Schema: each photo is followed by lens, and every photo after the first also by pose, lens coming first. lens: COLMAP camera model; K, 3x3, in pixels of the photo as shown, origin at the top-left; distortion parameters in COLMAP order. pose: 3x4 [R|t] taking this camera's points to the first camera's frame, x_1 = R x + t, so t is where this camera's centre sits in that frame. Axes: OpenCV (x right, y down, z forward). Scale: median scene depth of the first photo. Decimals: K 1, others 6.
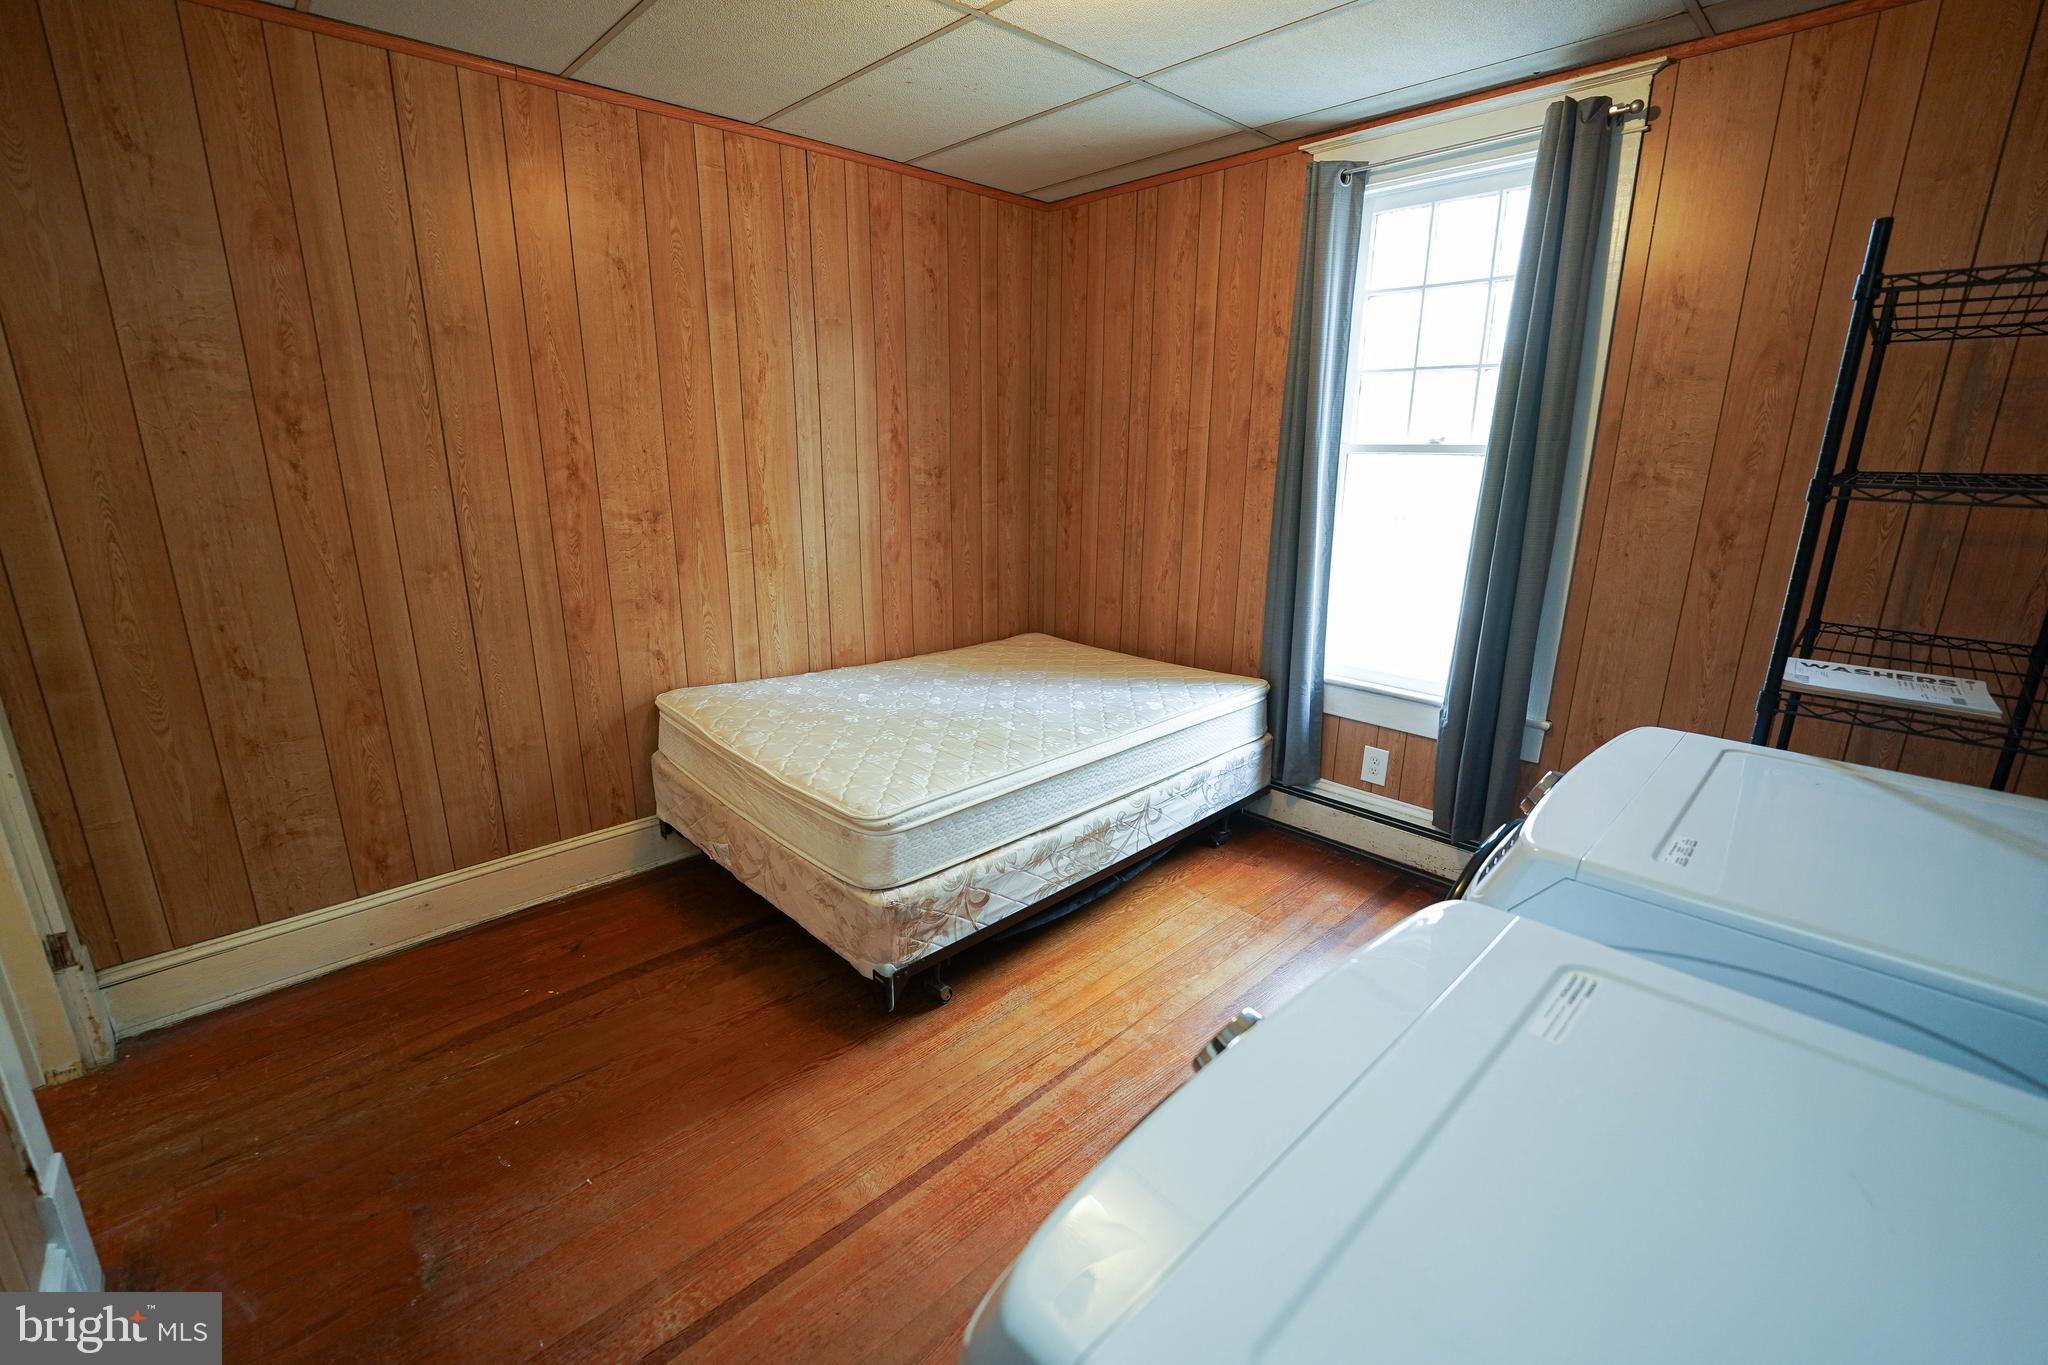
lens RADIAL K [[914.4, 0, 1012.6], [0, 914.4, 693.0], [0, 0, 1]] dist [-0.024553, 0.003503]
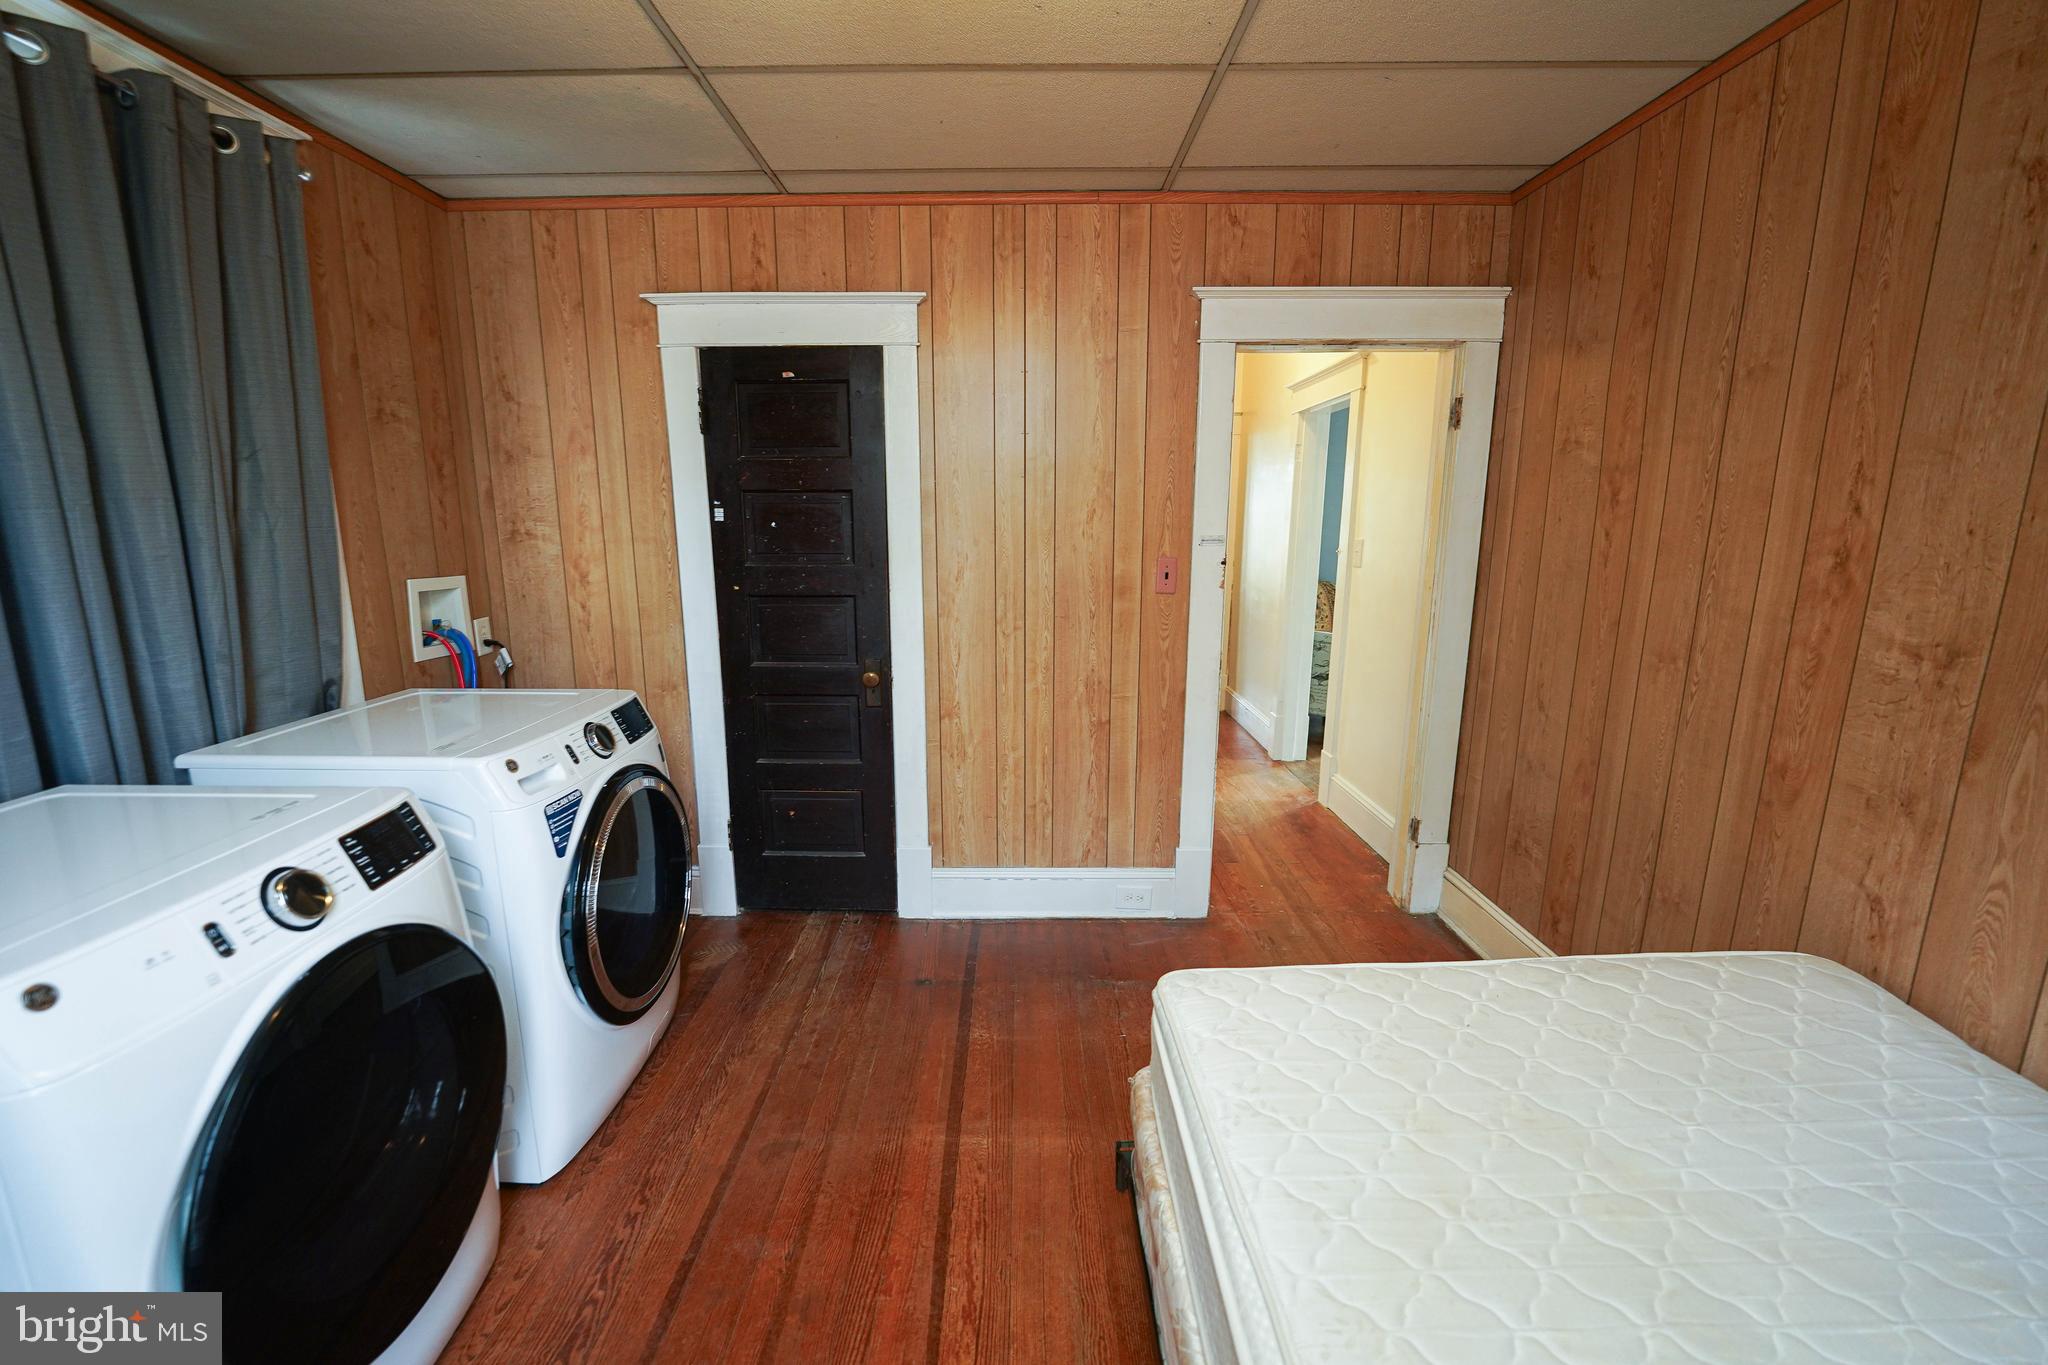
lens RADIAL K [[842.9, 0, 986.6], [0, 842.9, 667.3], [0, 0, 1]] dist [-0.004594, -0.000205]
pose [[-0.712816, 0.125920, -0.689955, 0.339860], [-0.186247, 0.914445, 0.359309, -0.273301], [0.676170, 0.384623, -0.628378, 0.989127]]
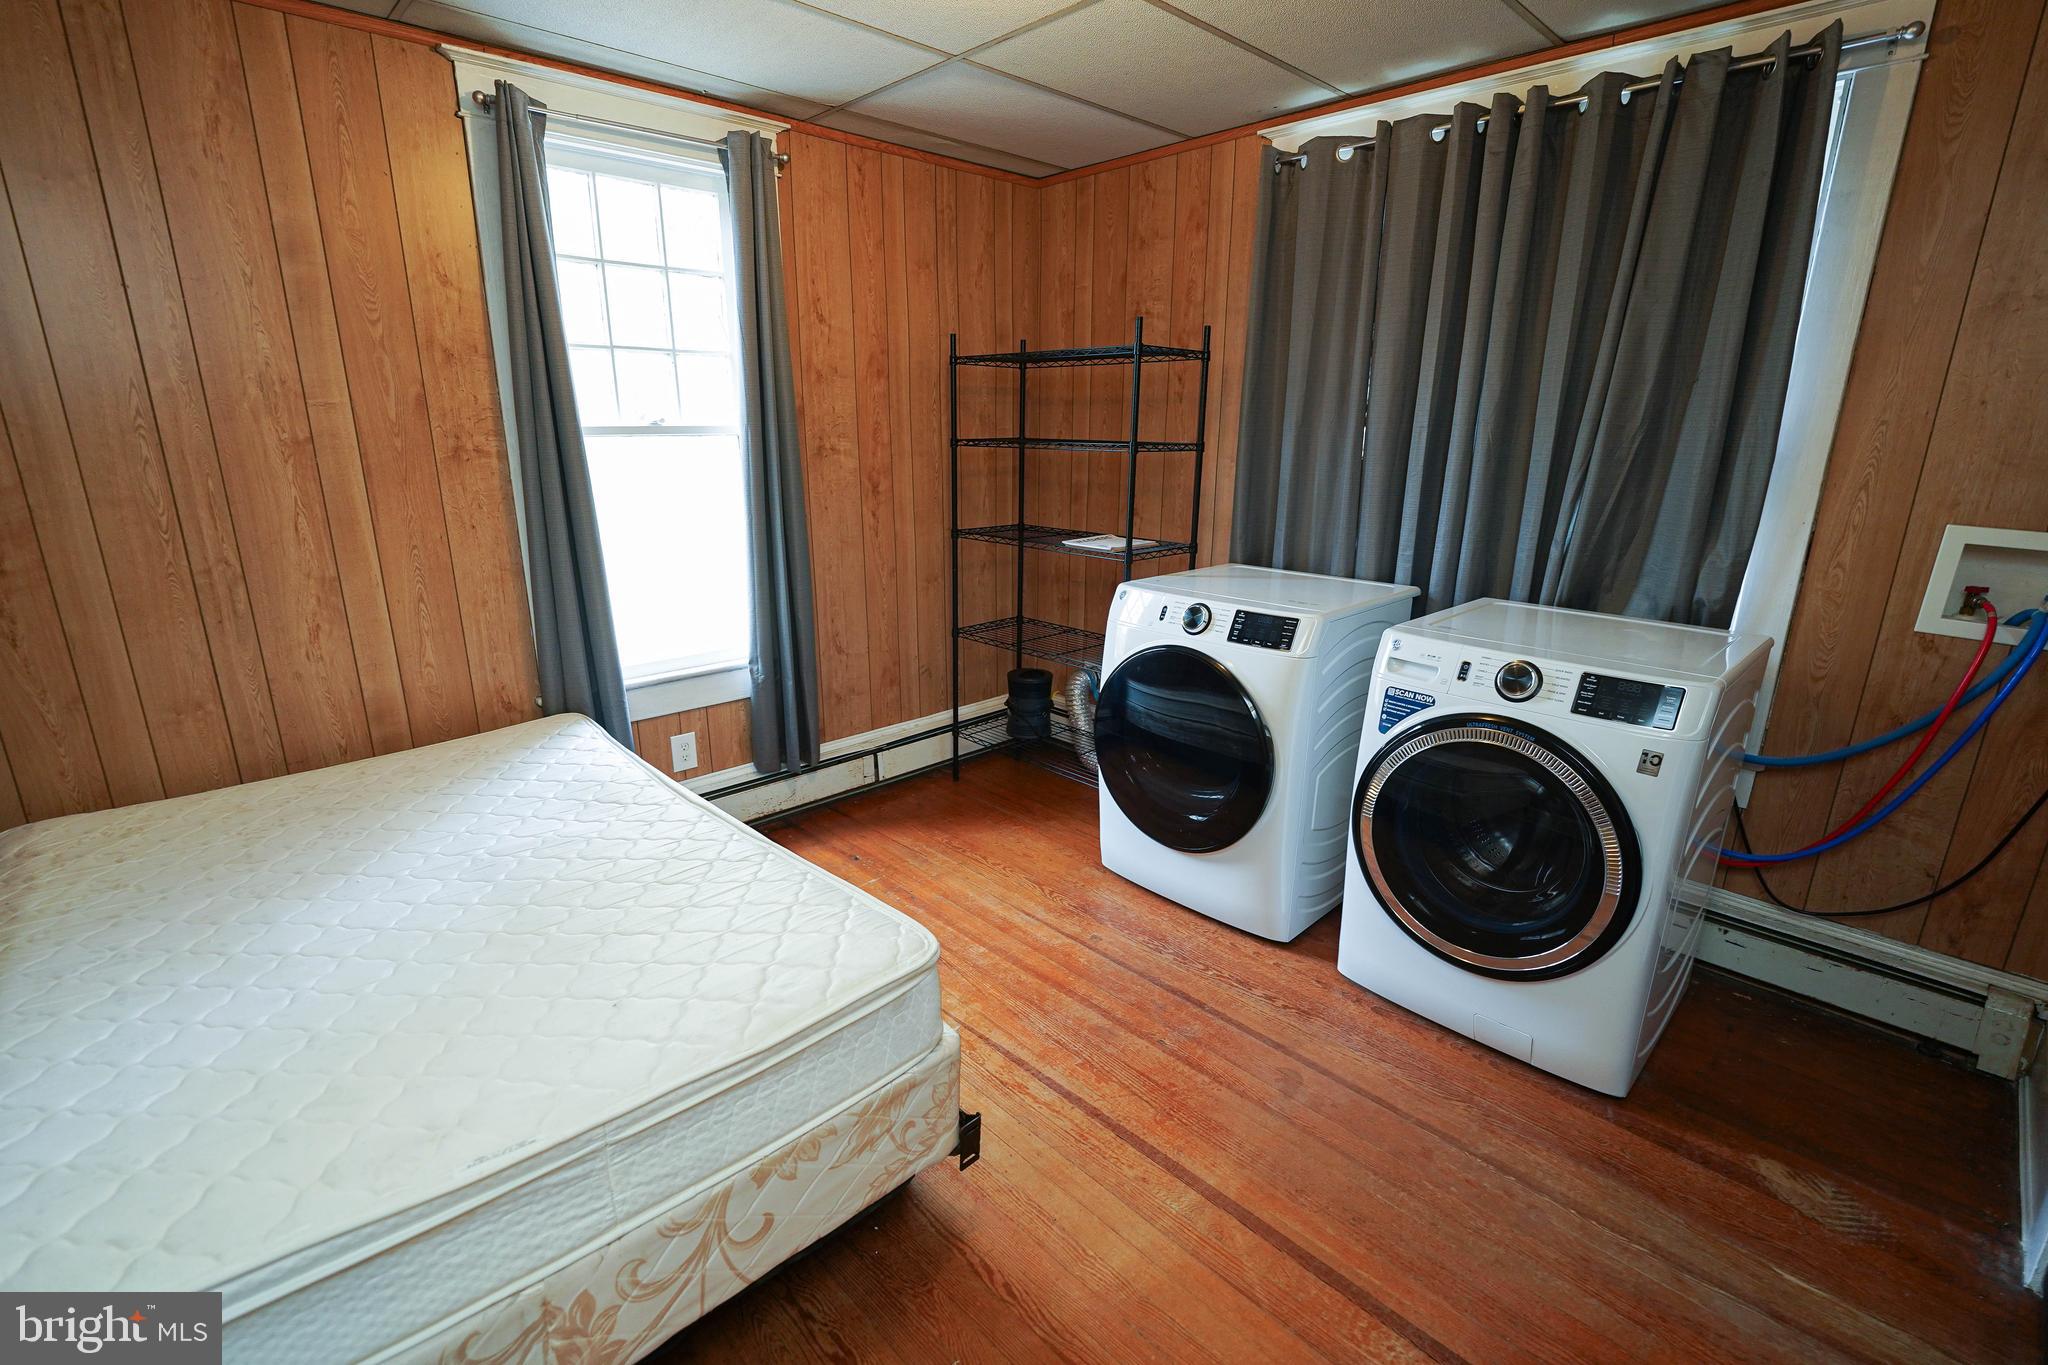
lens RADIAL K [[914.4, 0, 1035.9], [0, 914.4, 685.9], [0, 0, 1]] dist [-0.024553, 0.003503]
pose [[-0.031960, -0.276171, 0.960577, -0.628842], [0.260573, 0.925530, 0.274764, -0.183449], [-0.964925, 0.259082, 0.042383, 0.659707]]
